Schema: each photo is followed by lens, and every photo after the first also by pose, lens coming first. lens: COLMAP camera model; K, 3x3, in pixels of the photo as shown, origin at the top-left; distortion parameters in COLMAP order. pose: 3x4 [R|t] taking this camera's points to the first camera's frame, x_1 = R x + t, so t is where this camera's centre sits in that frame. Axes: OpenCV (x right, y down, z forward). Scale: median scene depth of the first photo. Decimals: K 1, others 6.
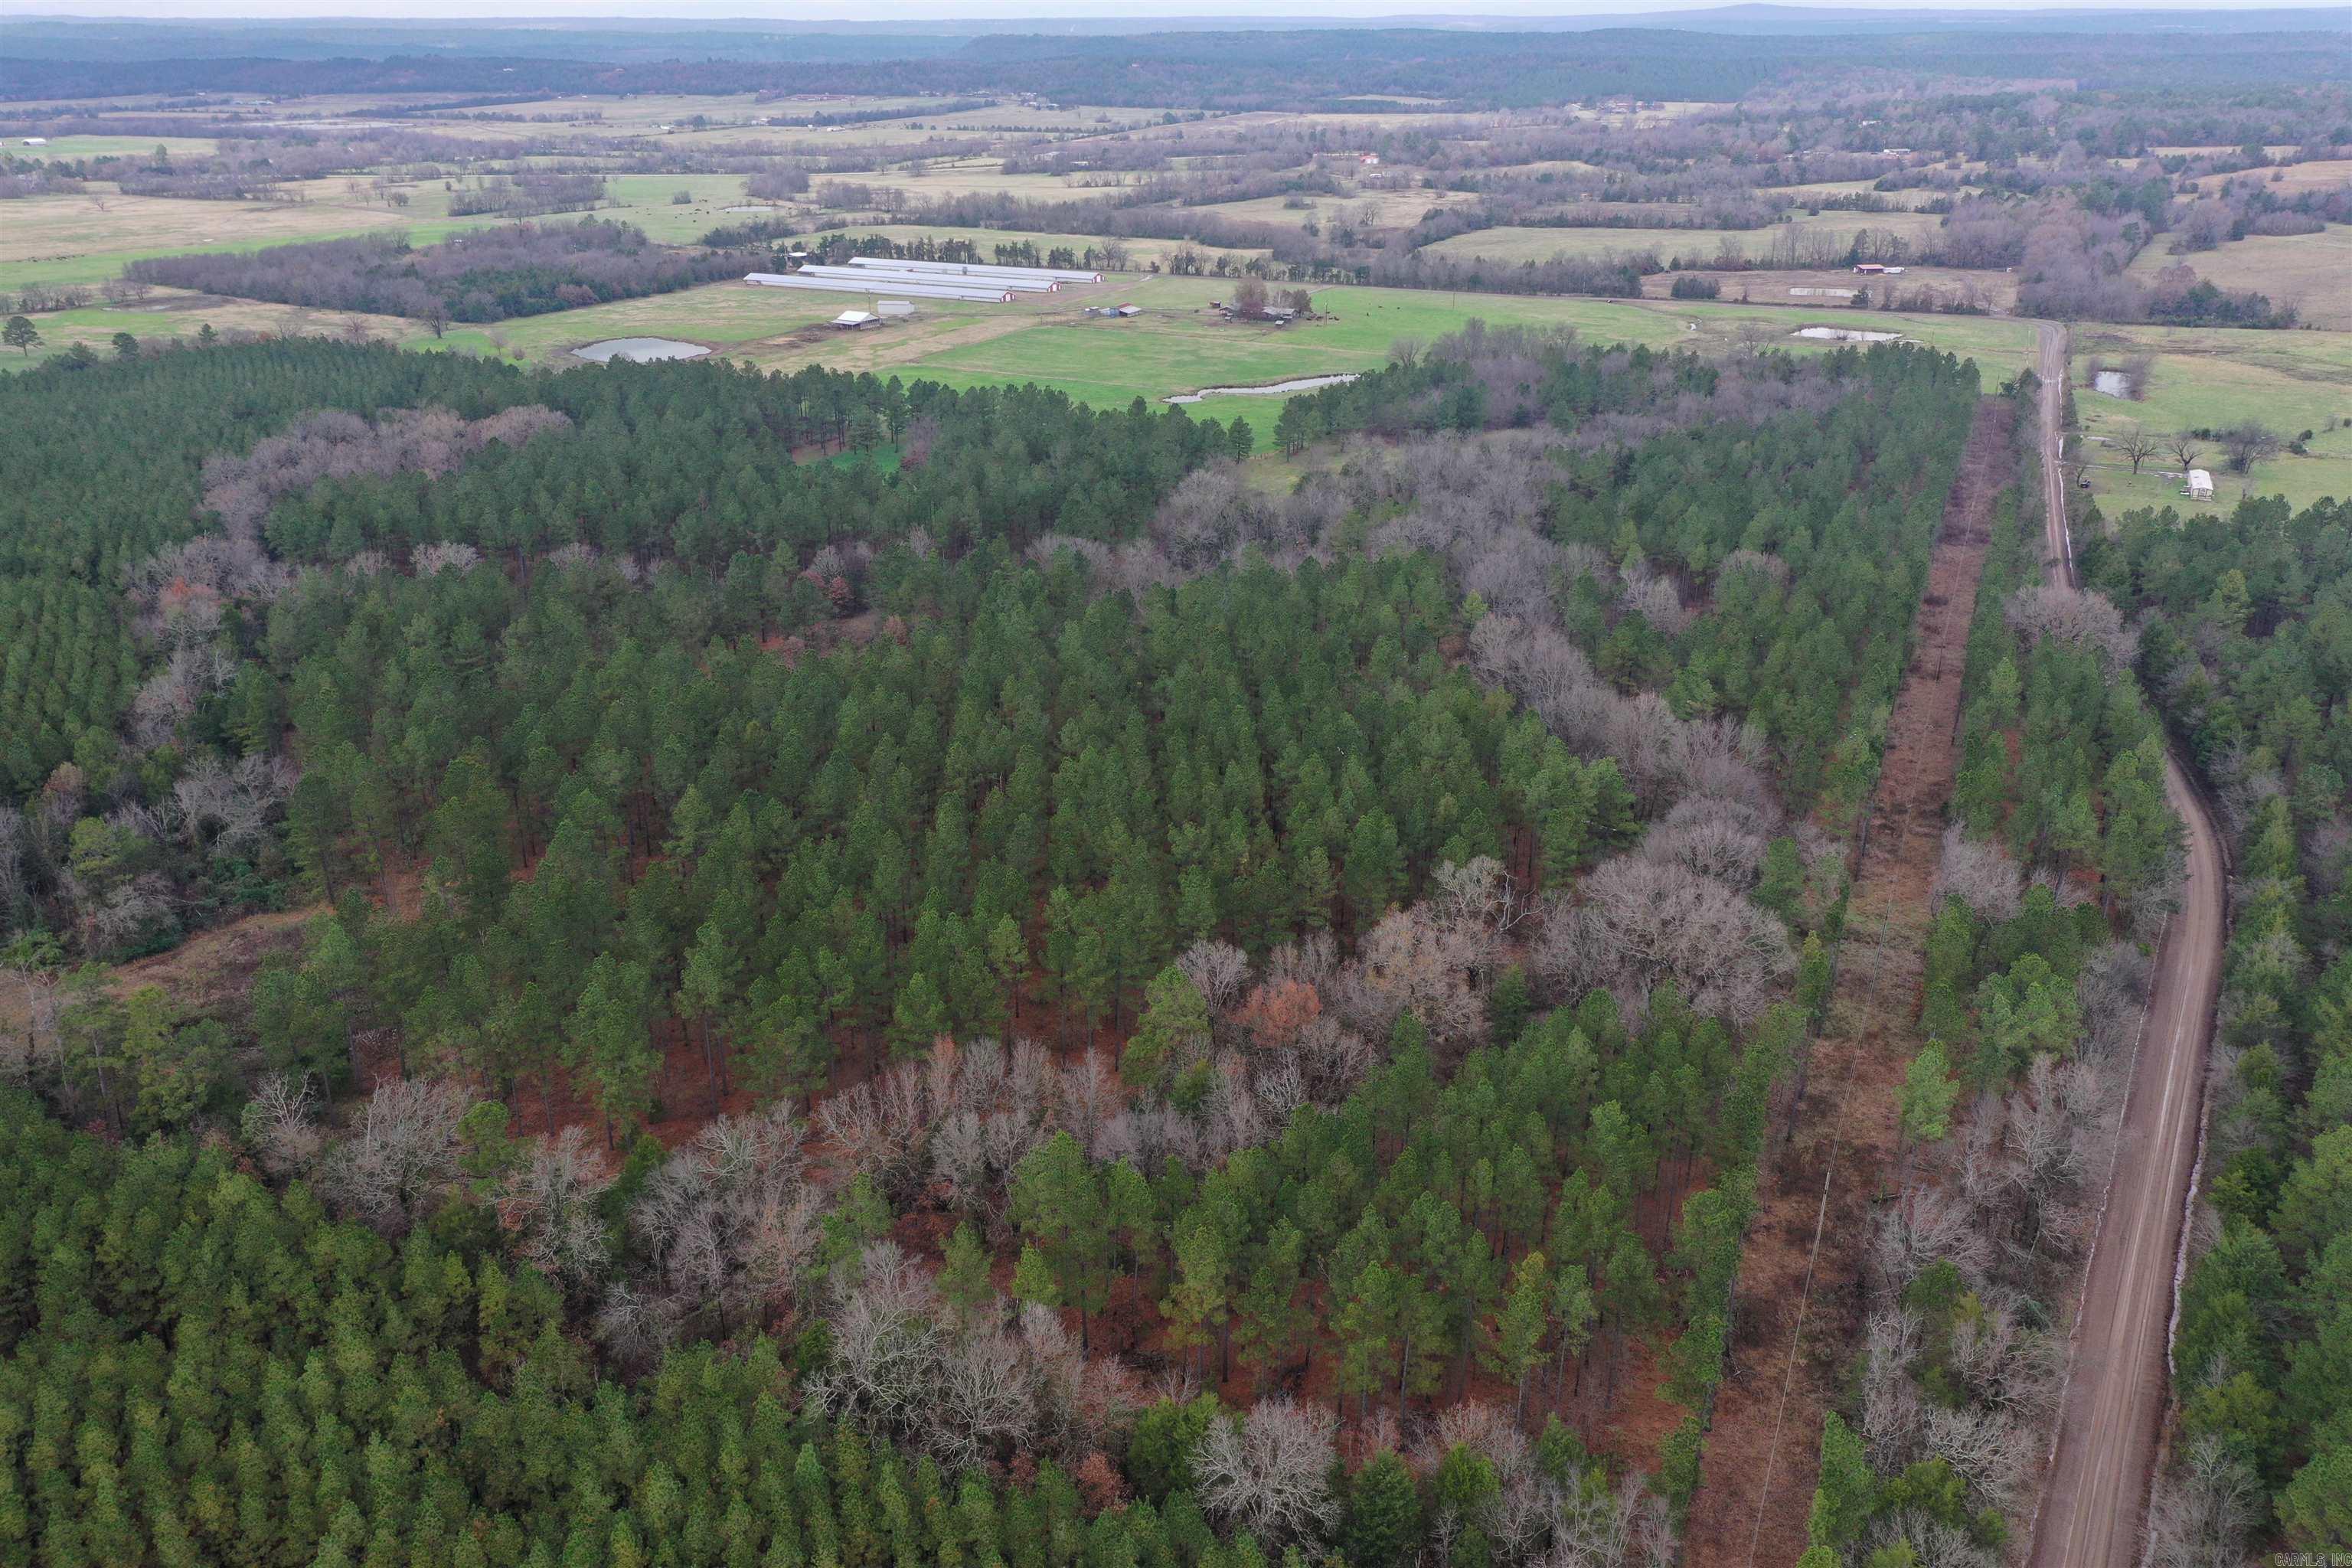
lens RADIAL K [[1864.9, 0, 1176.0], [0, 1864.9, 784.0], [0, 0, 1]] dist [0.011766, 0.000912]
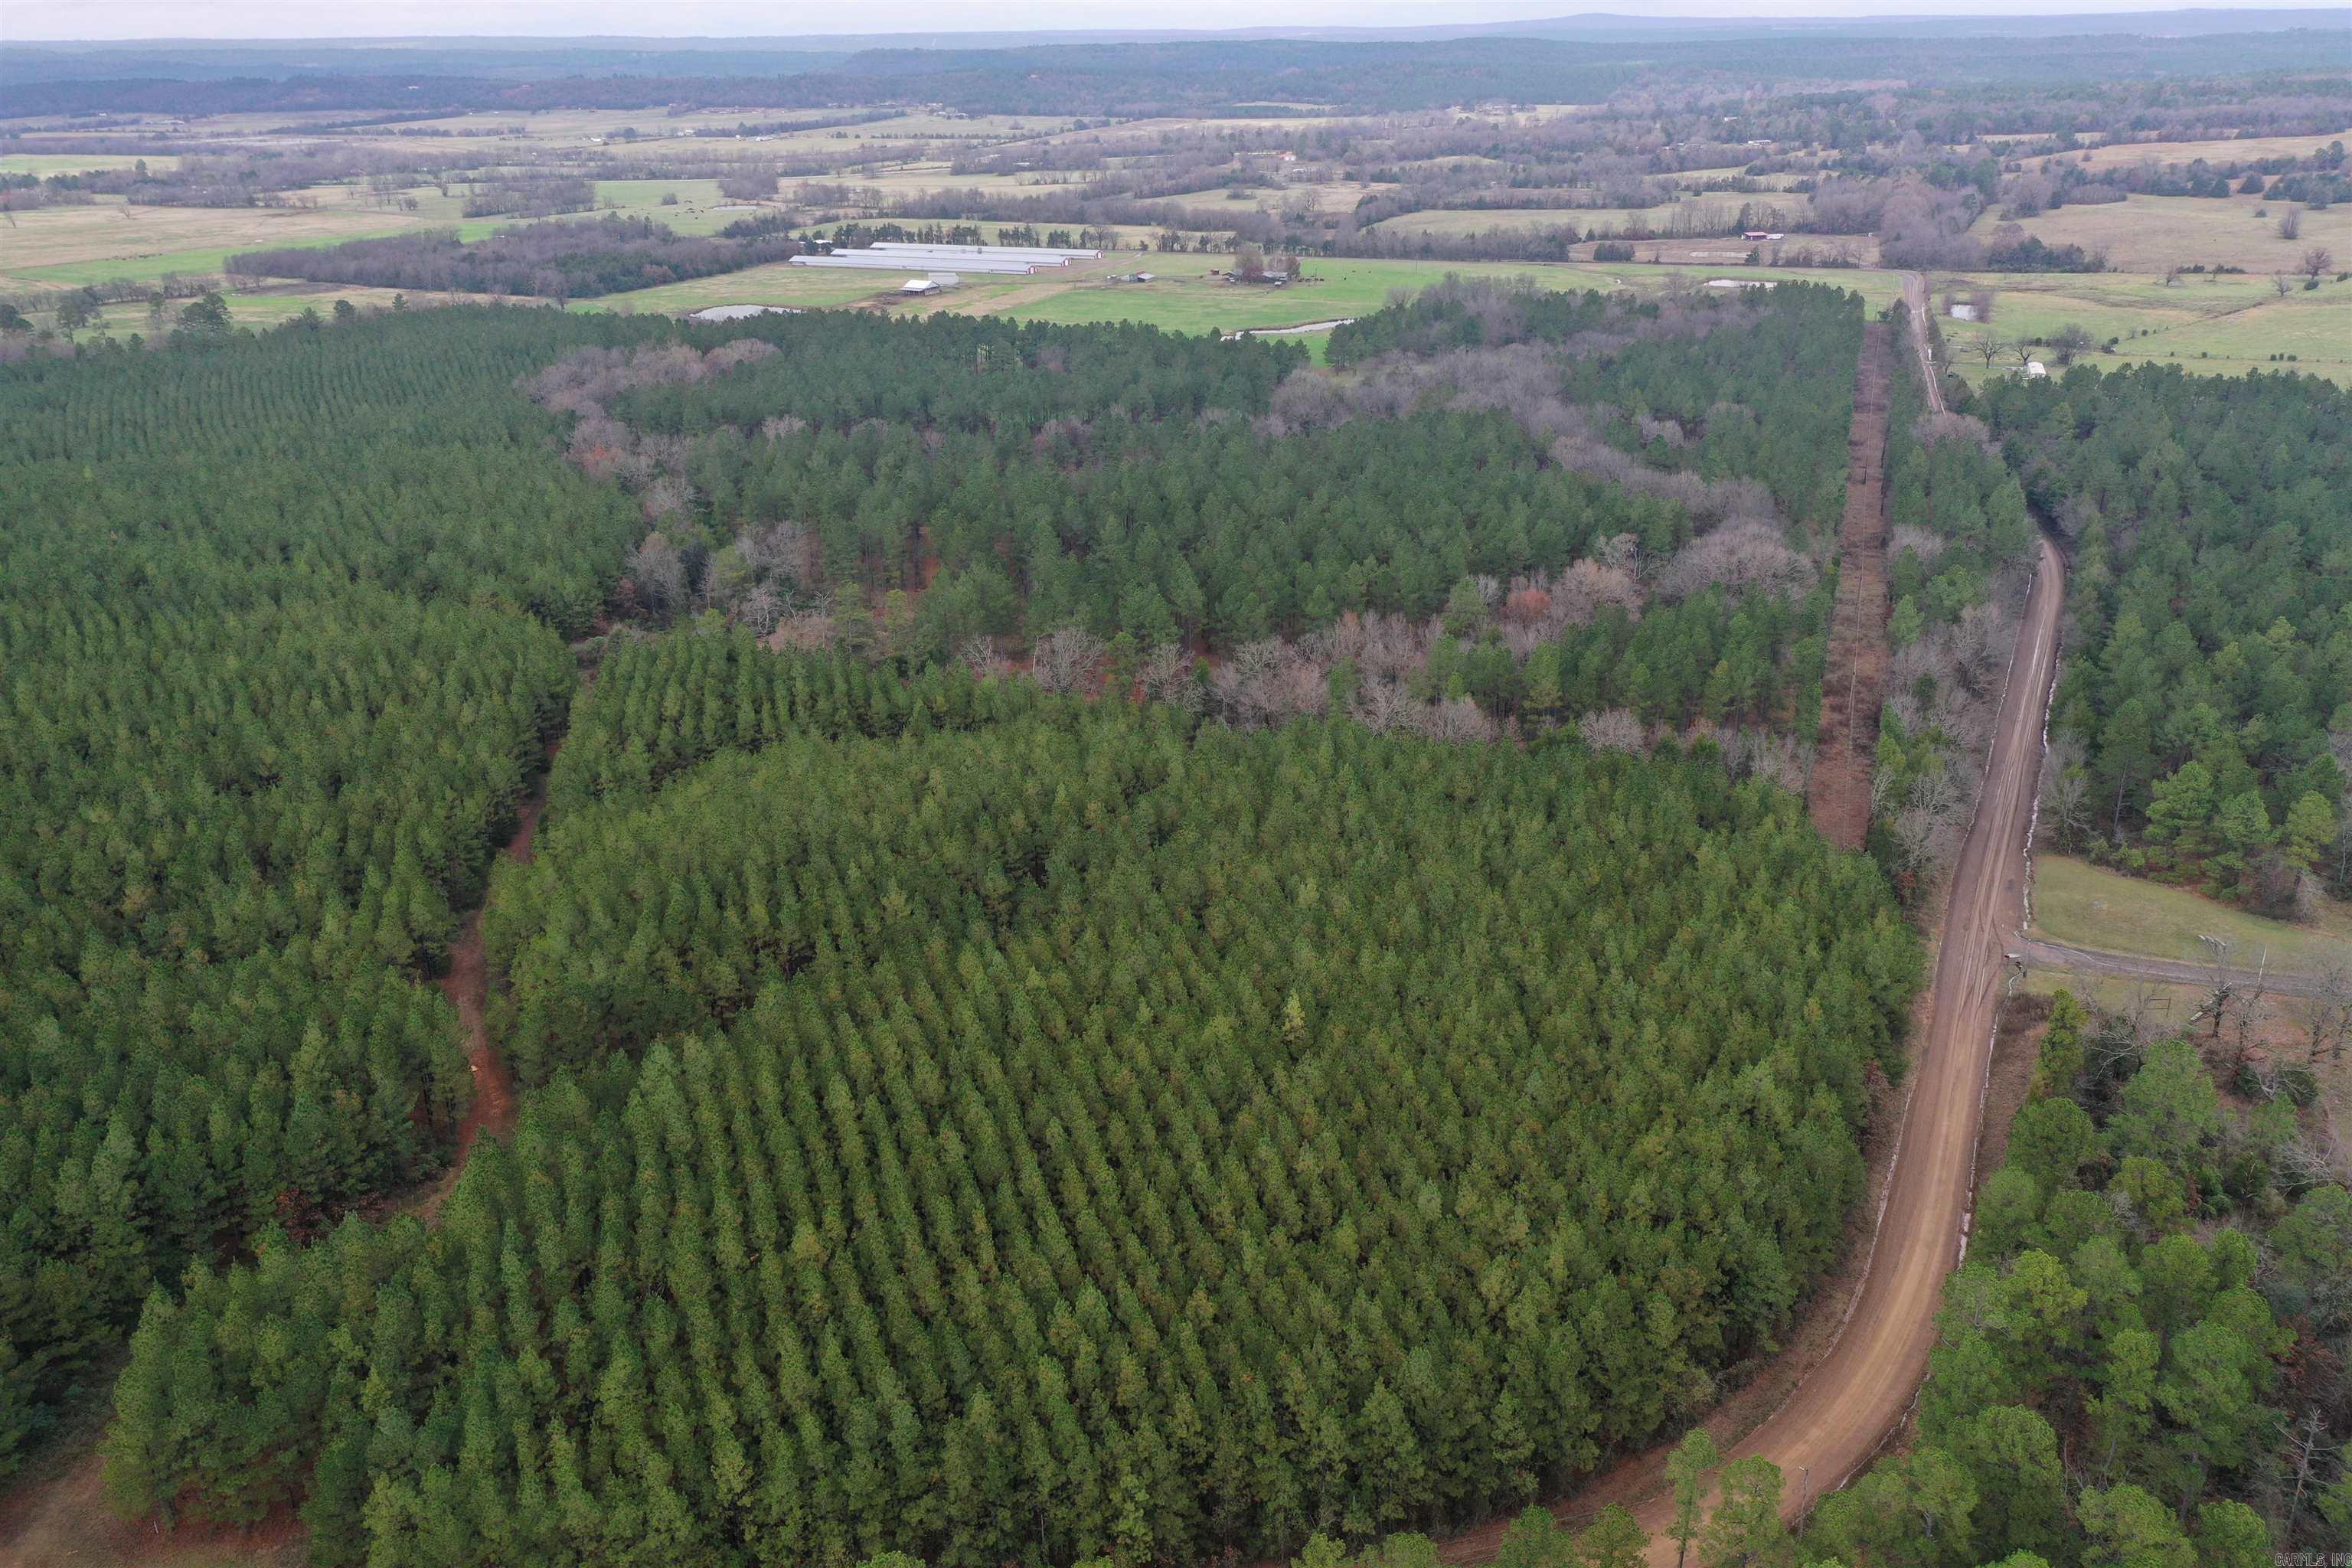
lens RADIAL K [[1864.9, 0, 1176.0], [0, 1864.9, 784.0], [0, 0, 1]] dist [0.011766, 0.000912]
pose [[0.997089, -0.036563, 0.066907, -0.074232], [0.036979, 0.999304, -0.004998, 0.054662], [-0.066677, 0.007458, 0.997747, -0.129441]]
